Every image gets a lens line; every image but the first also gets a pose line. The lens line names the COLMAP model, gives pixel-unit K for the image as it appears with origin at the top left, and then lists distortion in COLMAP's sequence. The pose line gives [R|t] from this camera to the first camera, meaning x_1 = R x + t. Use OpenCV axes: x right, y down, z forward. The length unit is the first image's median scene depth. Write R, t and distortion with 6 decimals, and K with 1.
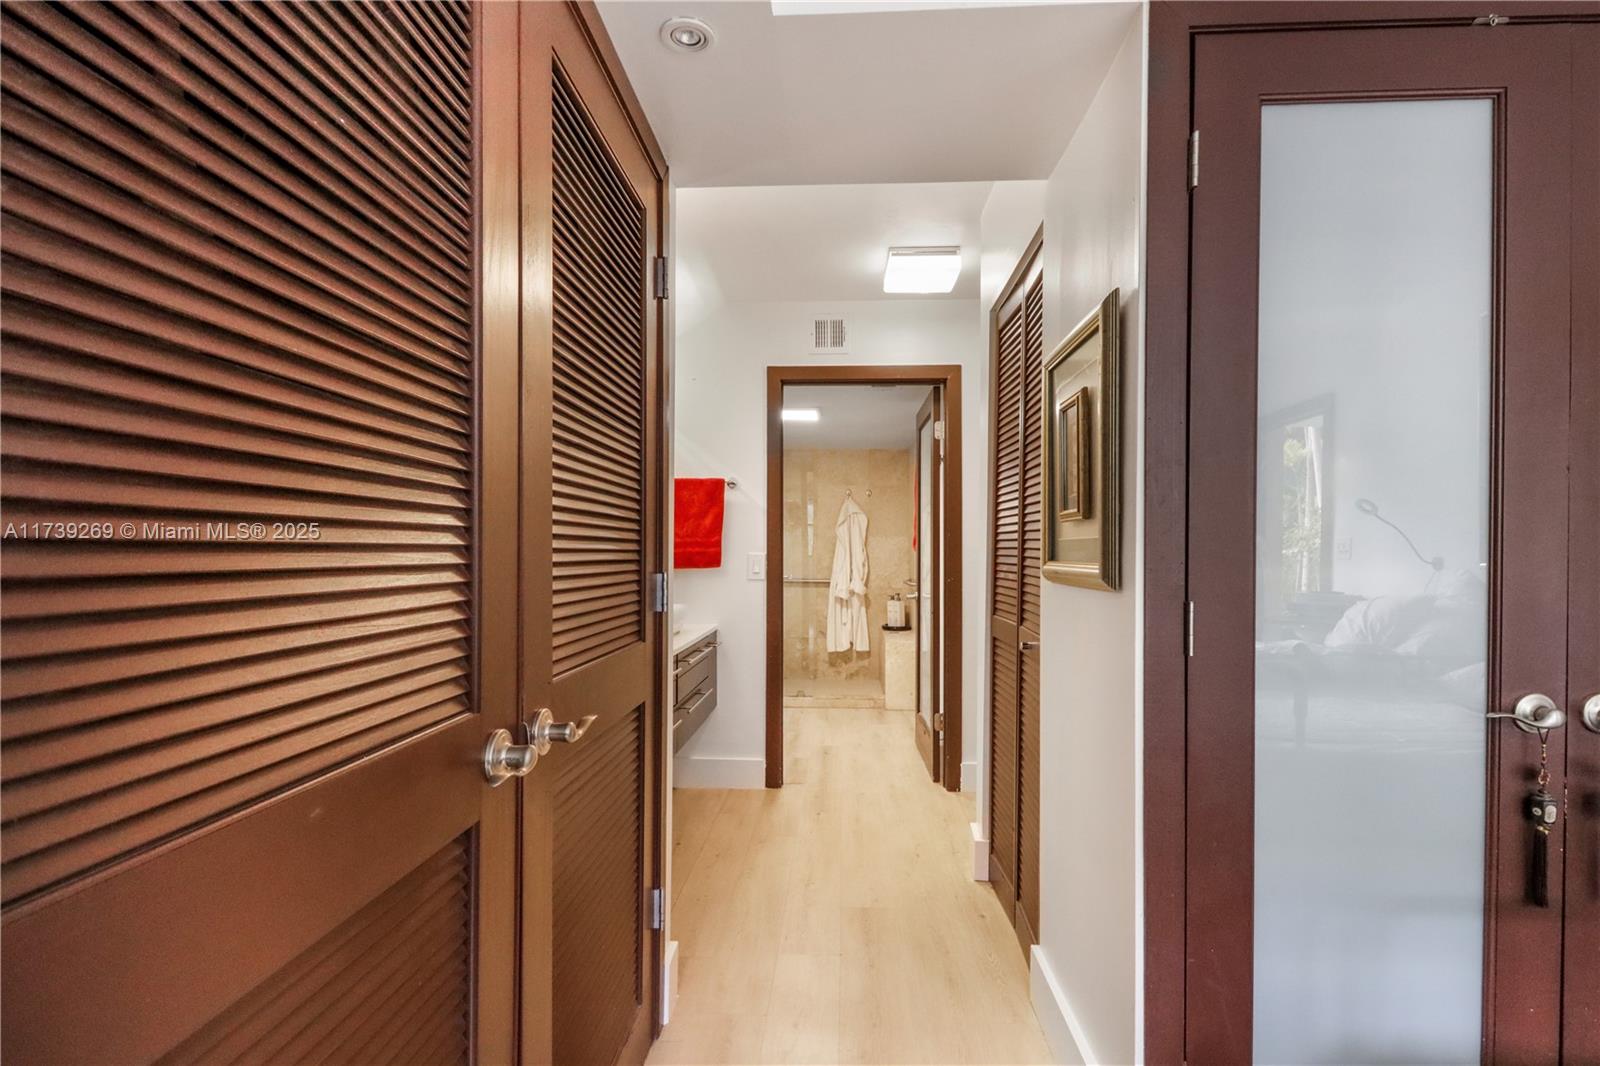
lens RADIAL K [[748.8, 0, 801.8], [0, 748.8, 545.0], [0, 0, 1]] dist [0.010600, -0.007450]
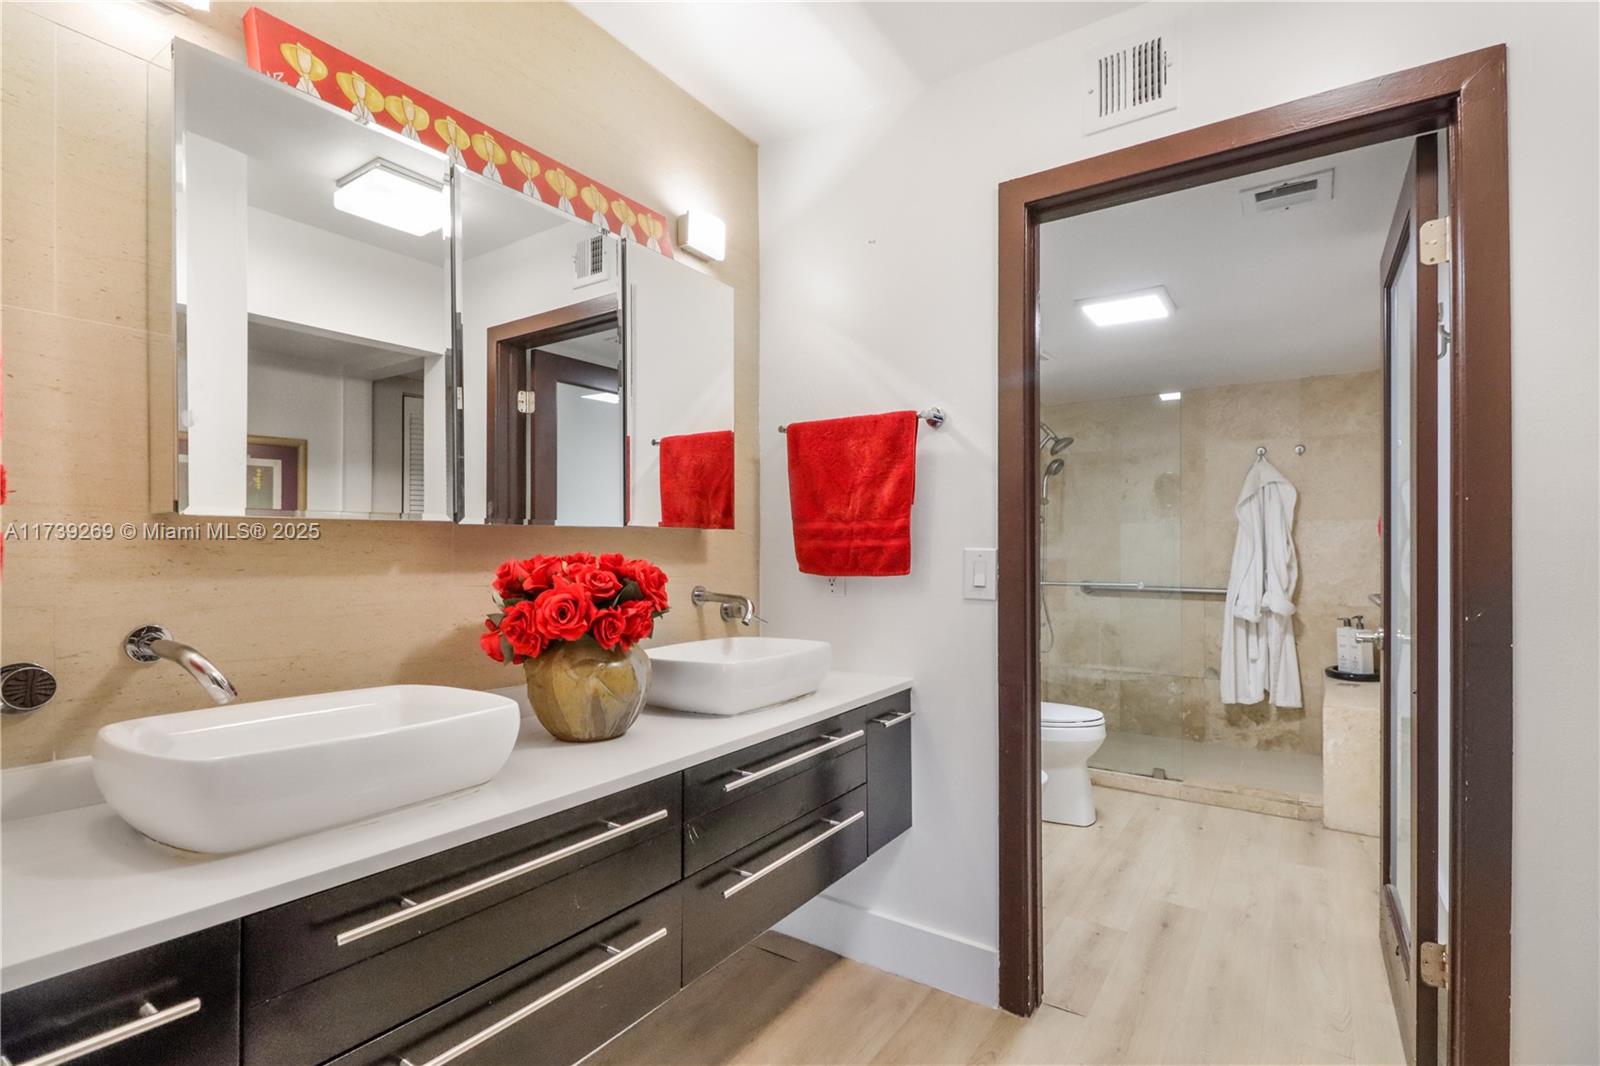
lens RADIAL K [[748.8, 0, 801.8], [0, 748.8, 545.0], [0, 0, 1]] dist [0.010600, -0.007450]
pose [[0.858942, -0.003680, -0.512060, 0.055887], [0.007564, 0.999956, 0.005502, 0.002415], [0.512018, -0.008600, 0.858932, 0.274261]]
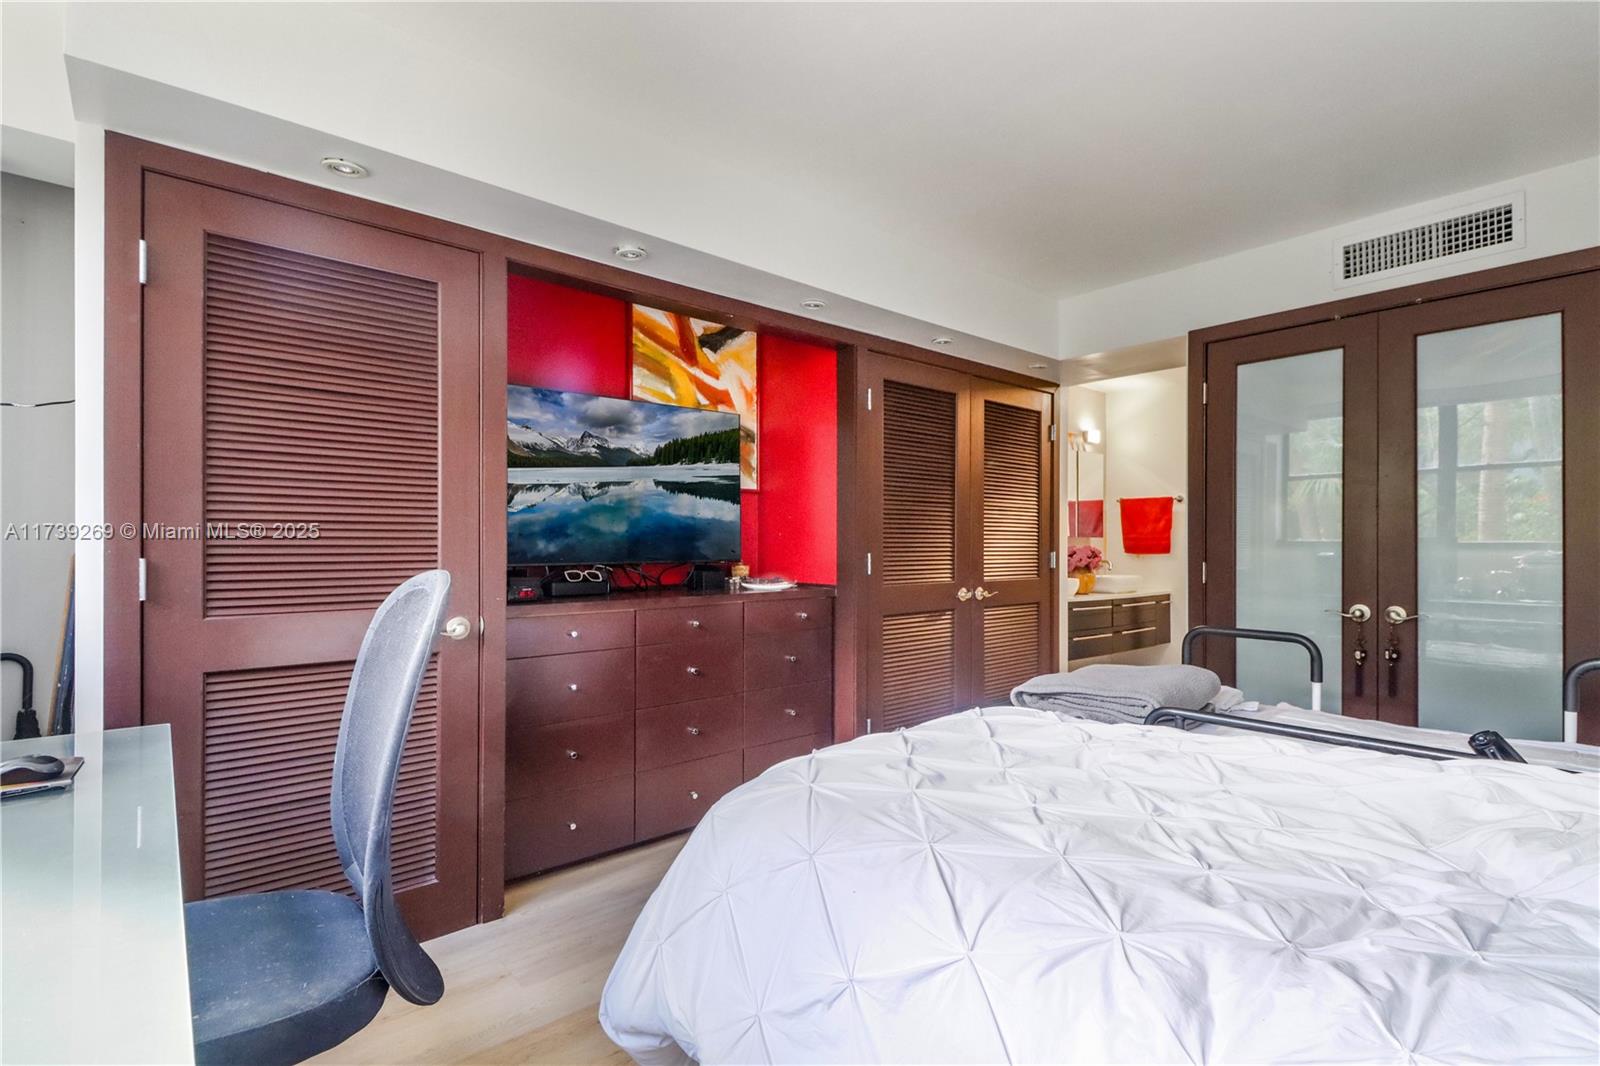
lens RADIAL K [[748.8, 0, 801.8], [0, 748.8, 545.0], [0, 0, 1]] dist [0.010600, -0.007450]
pose [[0.679071, 0.001731, -0.734071, 0.286592], [0.006413, 0.999945, 0.008290, -0.003369], [0.734045, -0.010337, 0.679023, -0.346291]]
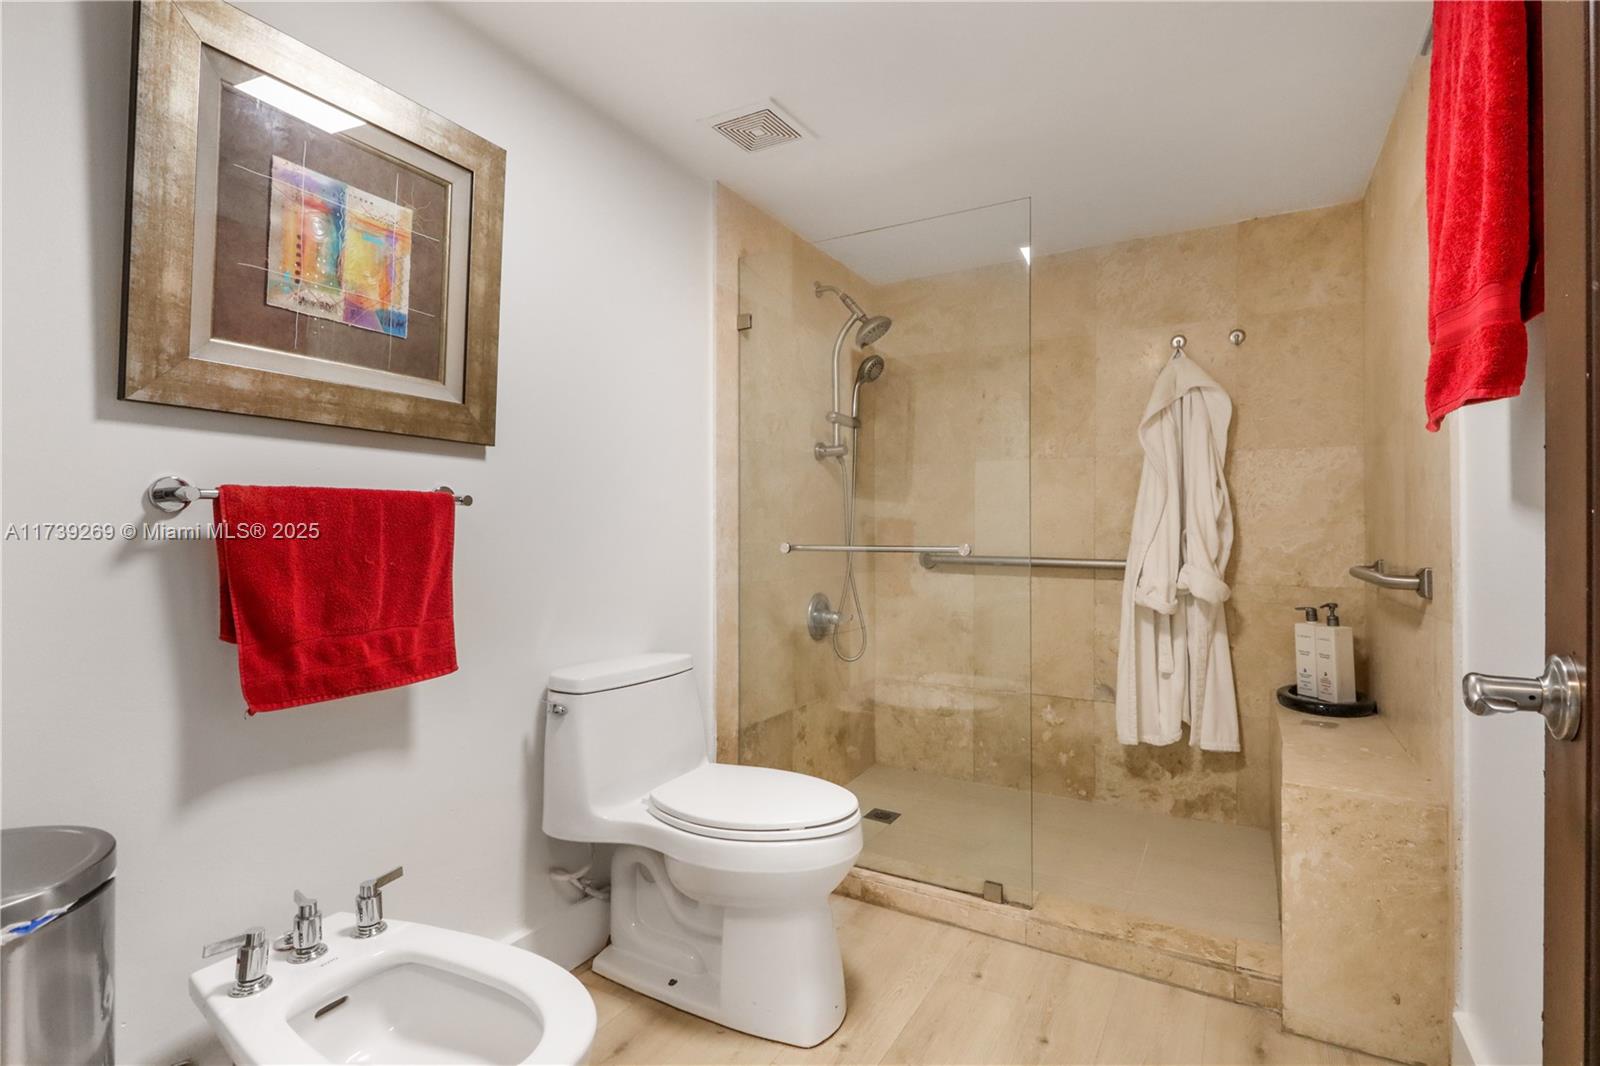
lens RADIAL K [[763.8, 0, 806.3], [0, 763.8, 518.1], [0, 0, 1]] dist [0.003787, -0.000001]
pose [[0.894136, -0.003549, -0.447782, 0.069855], [0.001365, 0.999986, -0.005200, 0.025943], [0.447794, 0.004038, 0.894128, 0.572782]]
